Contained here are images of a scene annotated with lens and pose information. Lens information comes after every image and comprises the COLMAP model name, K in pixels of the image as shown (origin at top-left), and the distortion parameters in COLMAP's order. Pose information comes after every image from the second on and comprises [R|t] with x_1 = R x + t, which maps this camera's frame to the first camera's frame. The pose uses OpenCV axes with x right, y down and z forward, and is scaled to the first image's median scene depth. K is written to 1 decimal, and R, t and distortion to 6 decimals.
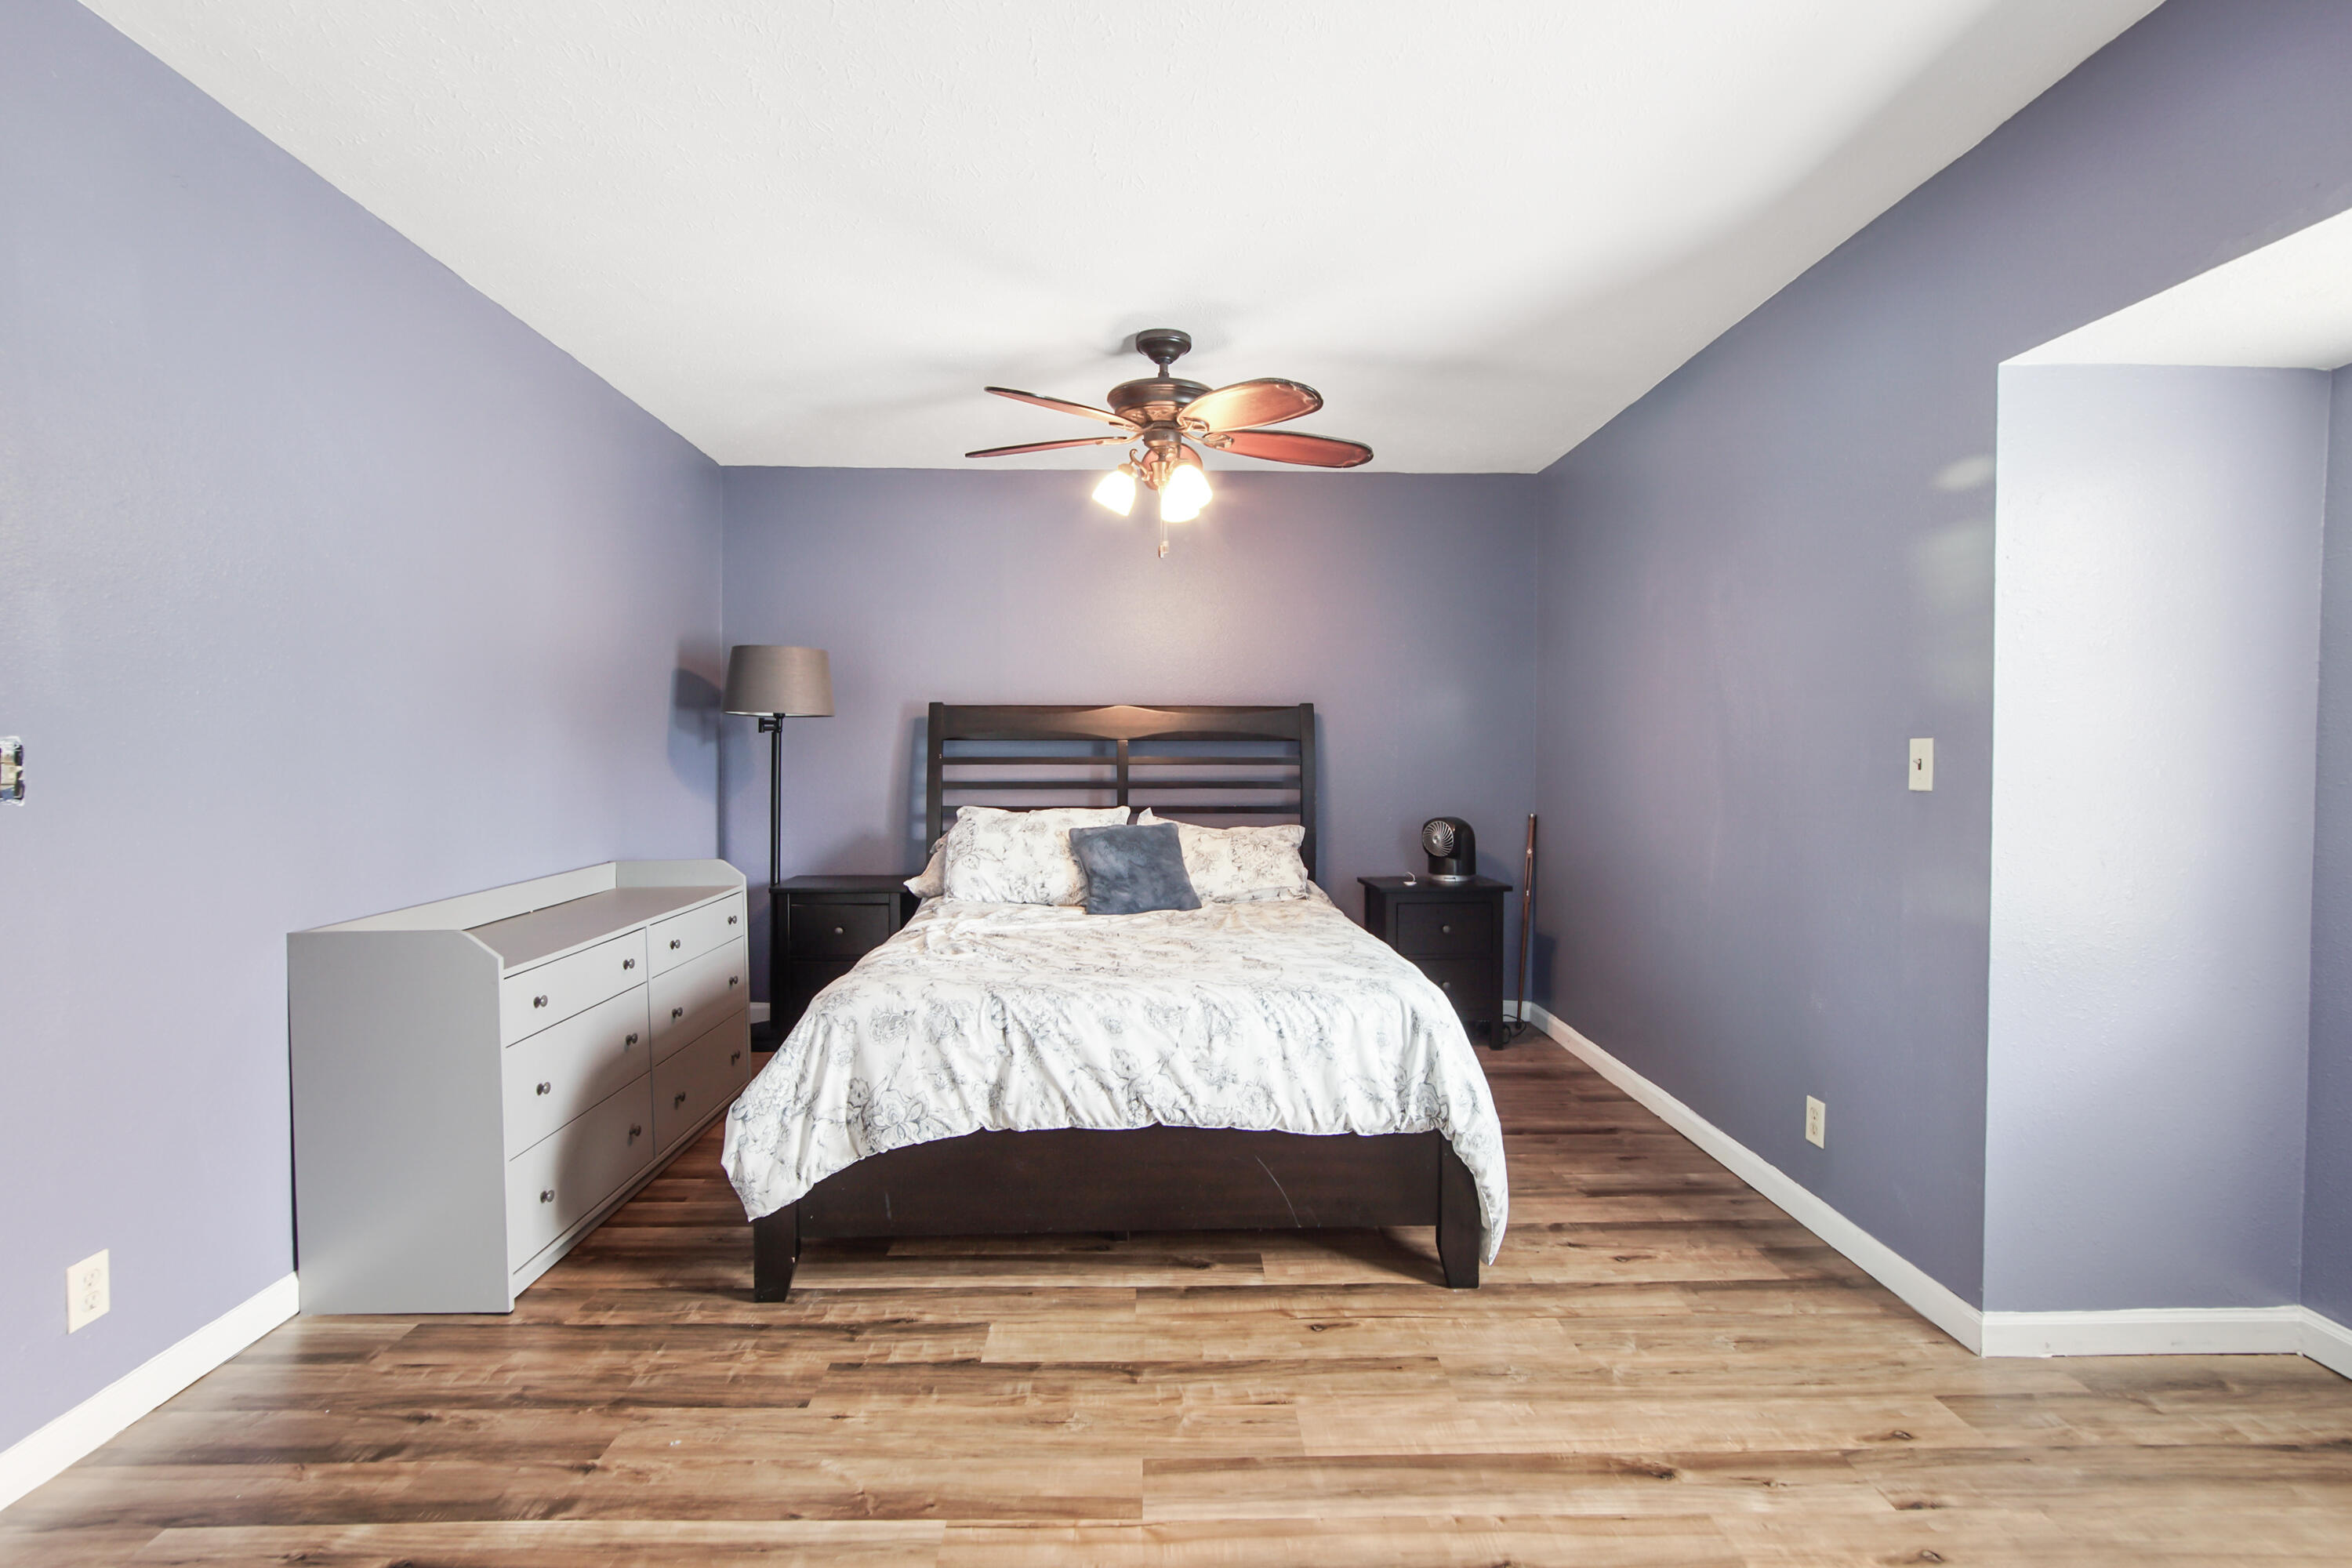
lens RADIAL K [[1071.0, 0, 1170.3], [0, 1071.0, 764.7], [0, 0, 1]] dist [-0.009417, 0.000918]
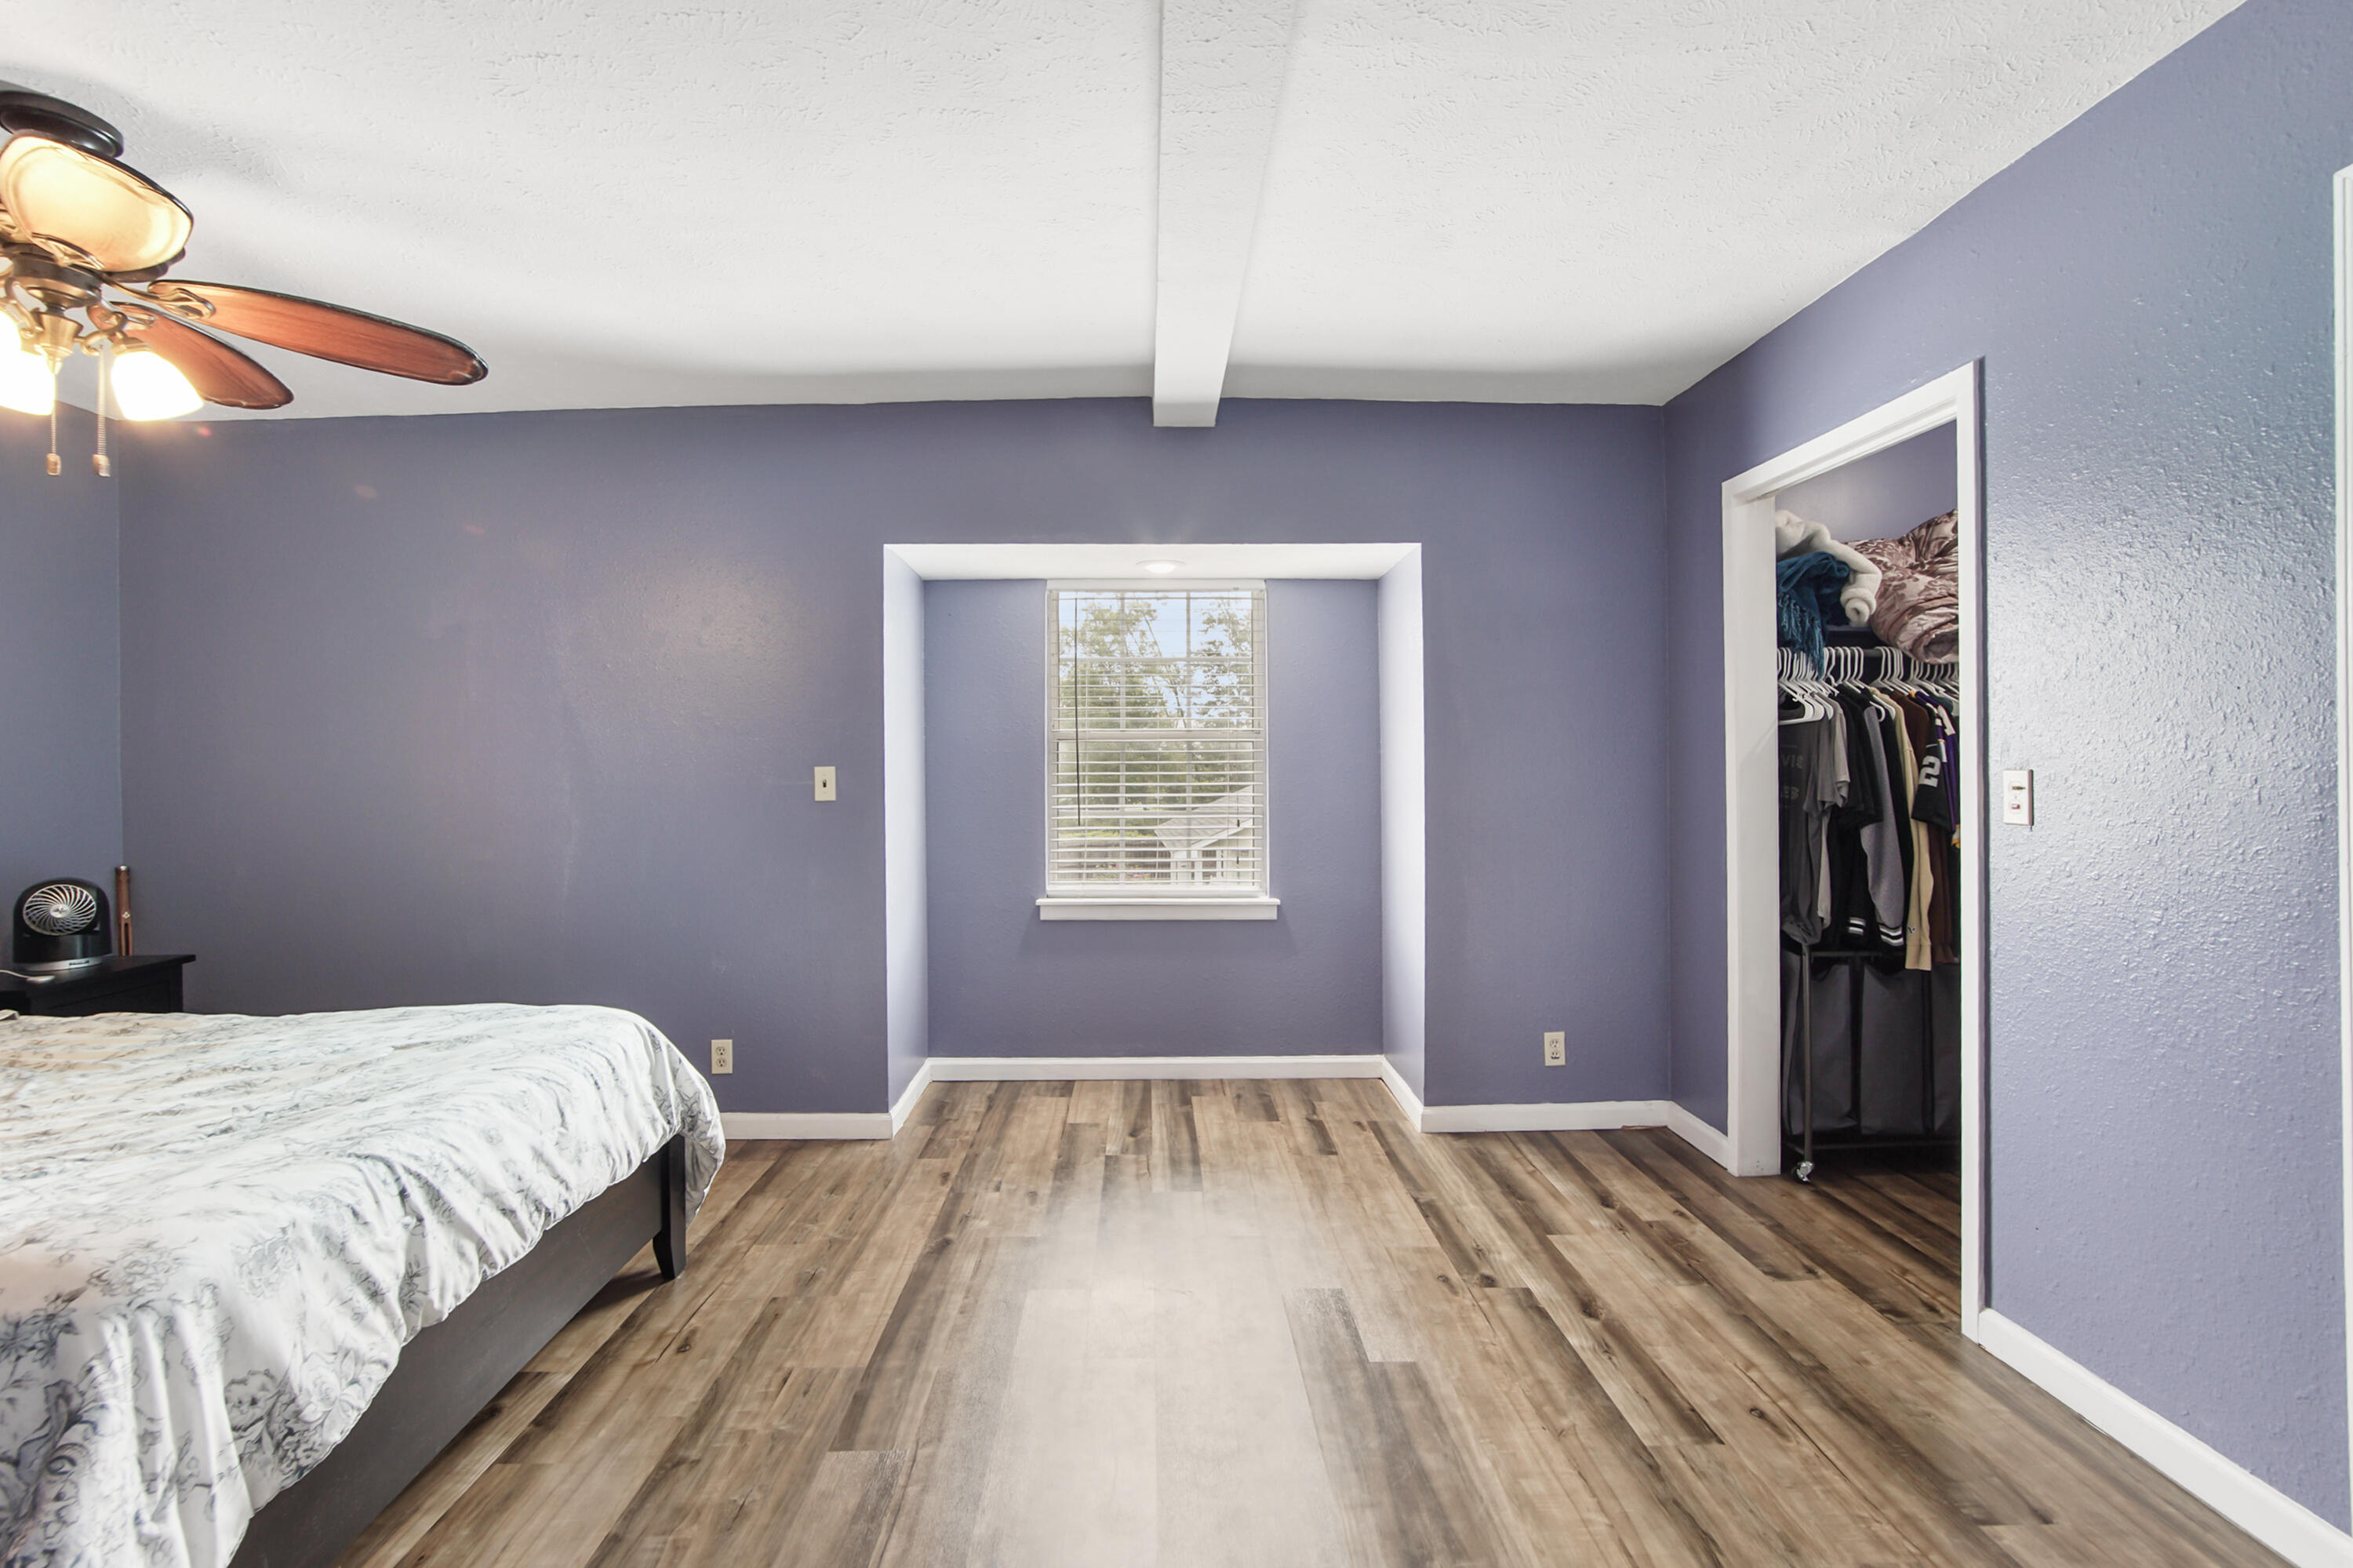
lens RADIAL K [[1071.5, 0, 1170.8], [0, 1071.5, 764.7], [0, 0, 1]] dist [-0.009417, 0.000918]
pose [[0.010277, -0.000828, 0.999947, -0.842071], [0.025591, 0.999672, 0.000564, -0.016093], [-0.999620, 0.025584, 0.010294, 0.495000]]
